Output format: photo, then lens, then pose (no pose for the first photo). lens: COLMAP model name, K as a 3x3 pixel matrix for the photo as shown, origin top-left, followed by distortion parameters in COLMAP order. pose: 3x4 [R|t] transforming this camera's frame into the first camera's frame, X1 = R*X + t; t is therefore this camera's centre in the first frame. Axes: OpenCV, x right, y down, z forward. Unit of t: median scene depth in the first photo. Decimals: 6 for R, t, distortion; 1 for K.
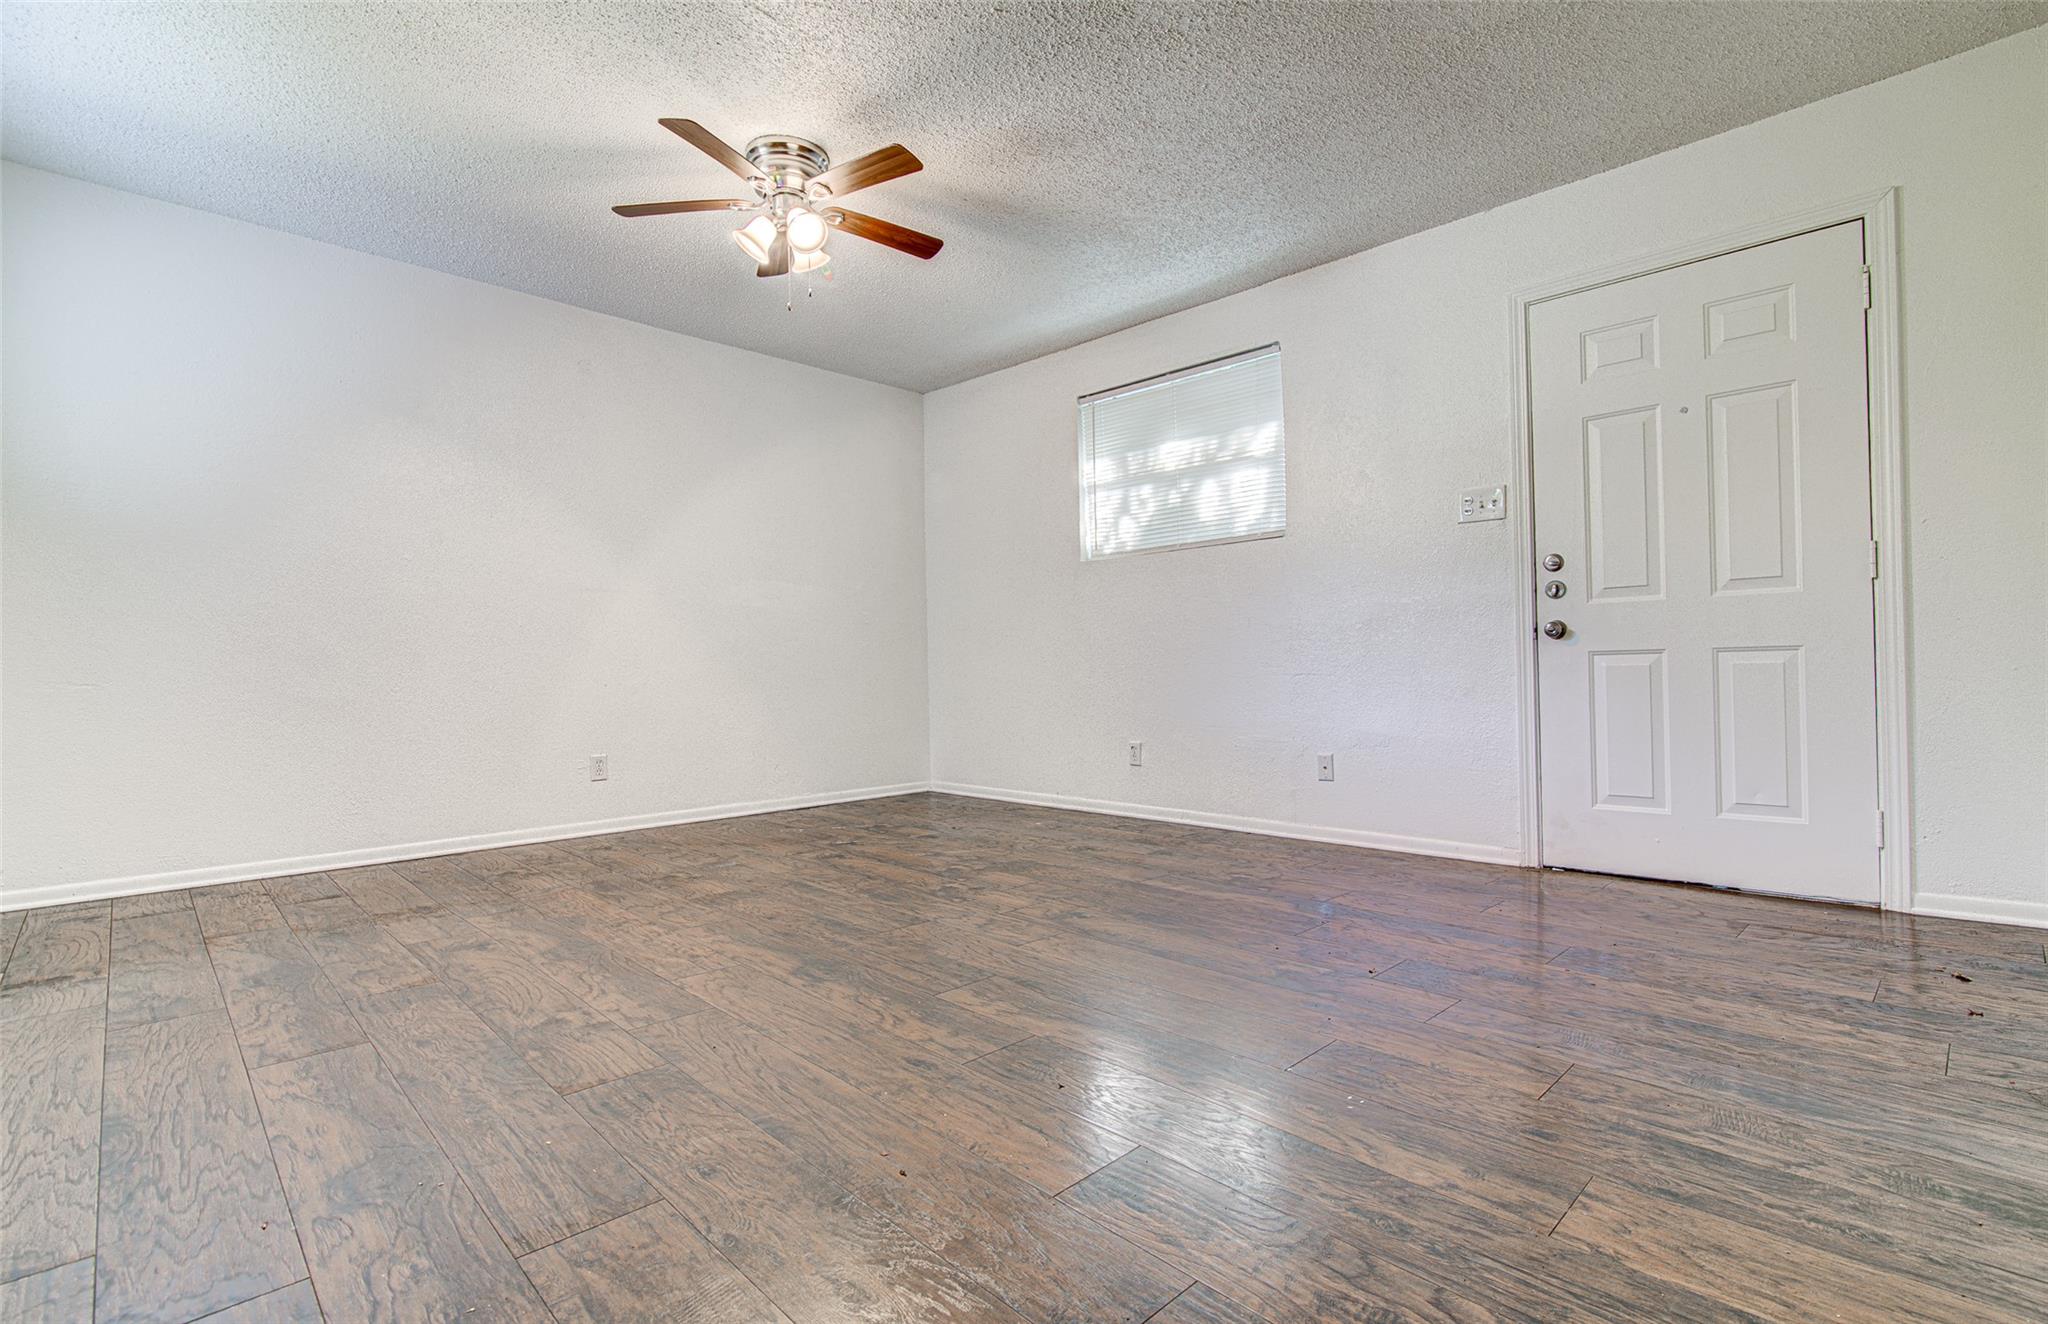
lens RADIAL K [[941.1, 0, 1023.1], [0, 941.1, 663.3], [0, 0, 1]] dist [-0.000833, -0.000219]
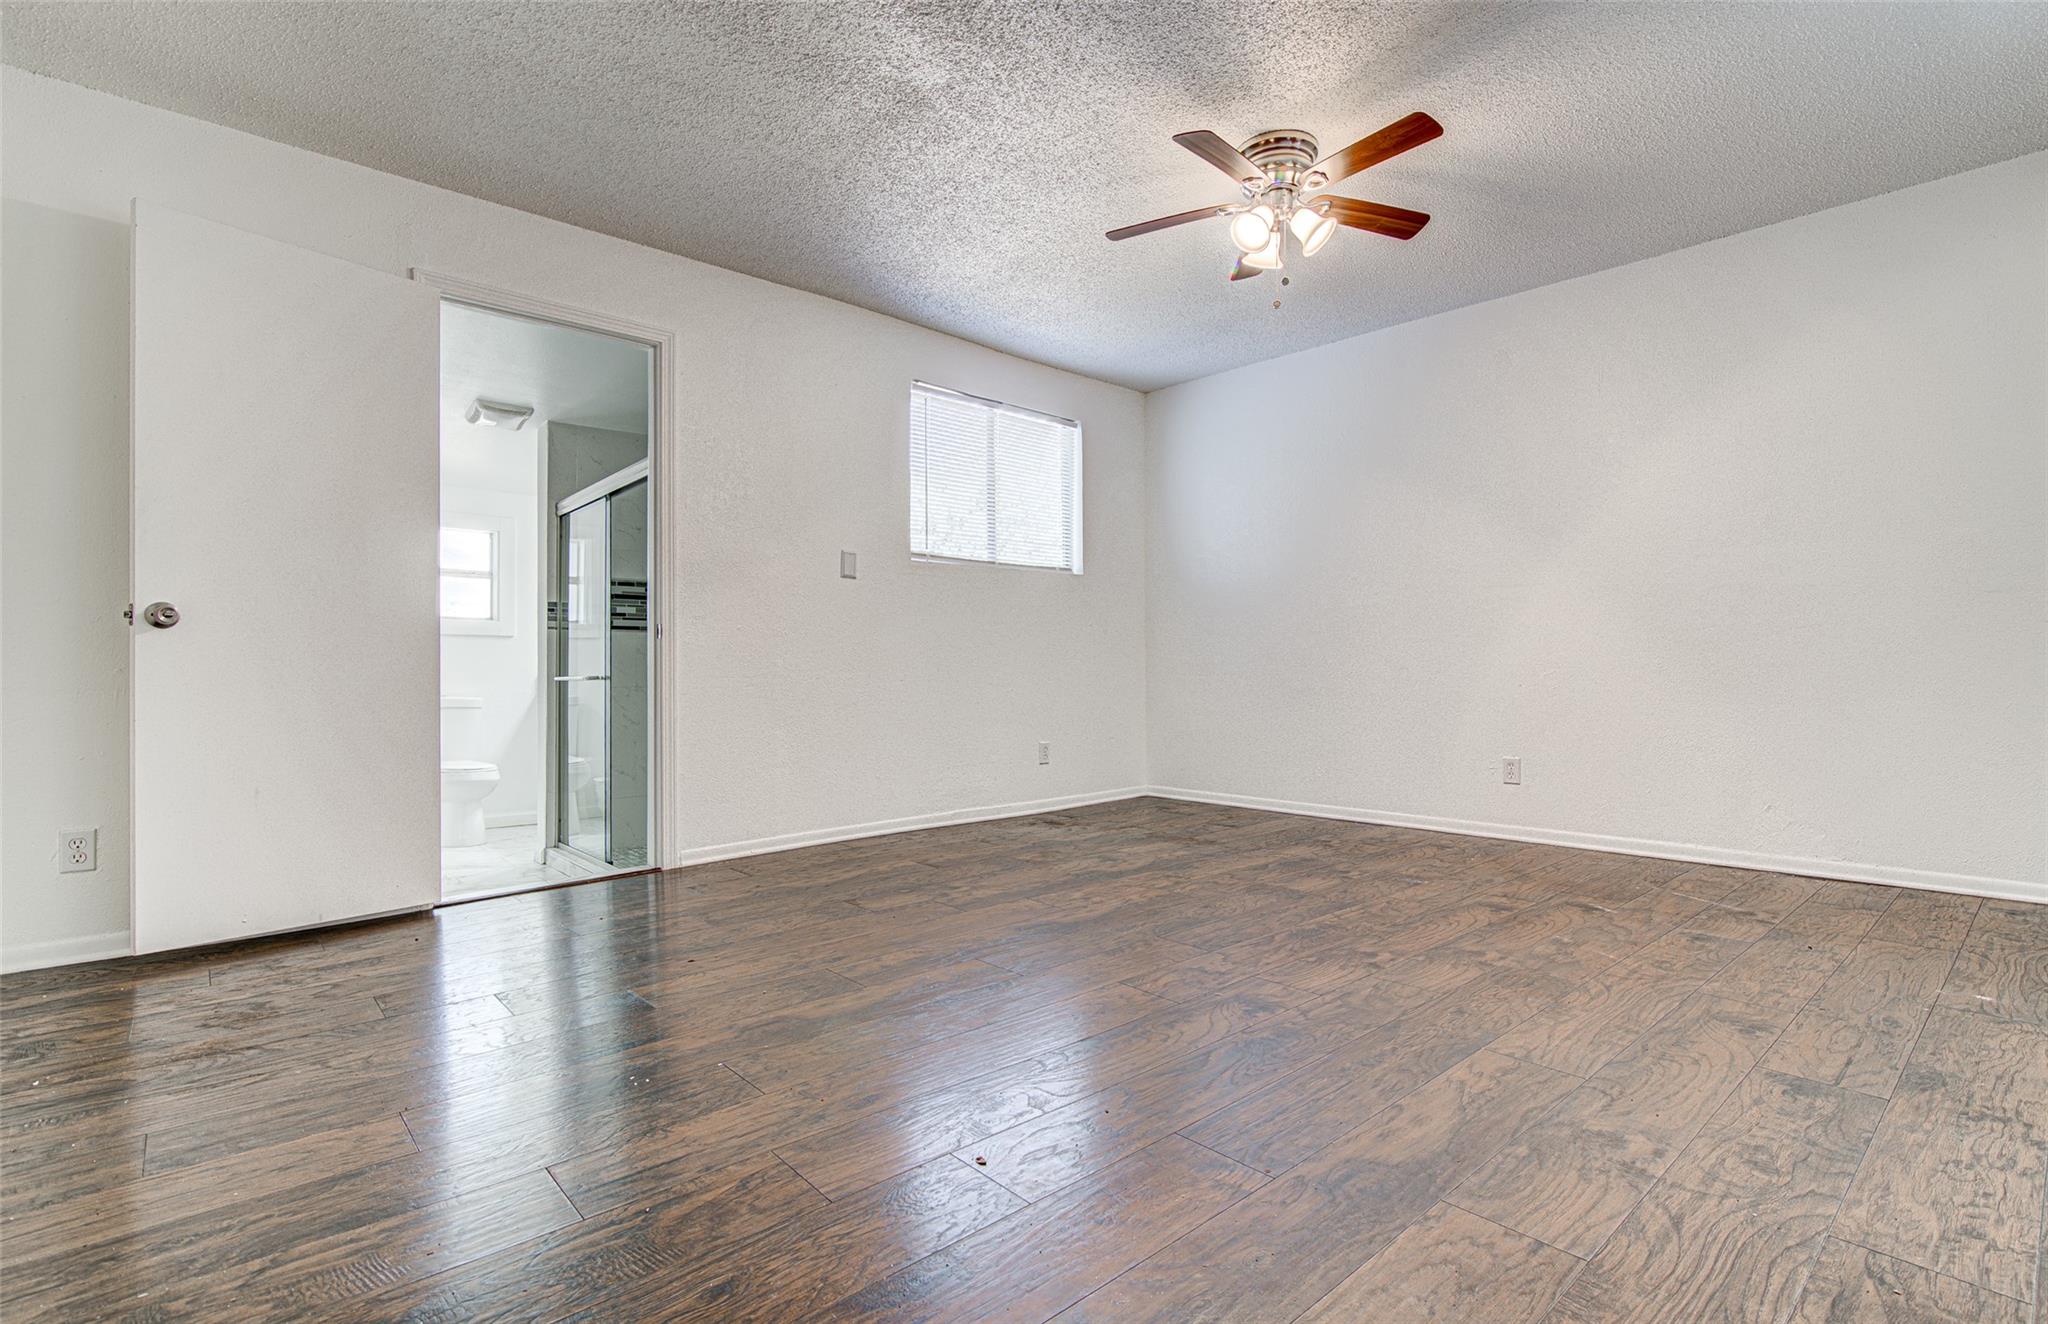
lens RADIAL K [[941.1, 0, 1023.2], [0, 941.1, 664.4], [0, 0, 1]] dist [-0.000833, -0.000219]
pose [[-0.042085, 0.005818, -0.999097, 1.645253], [0.012587, 0.999907, 0.005293, -0.022954], [0.999035, -0.012353, -0.042154, 1.729059]]
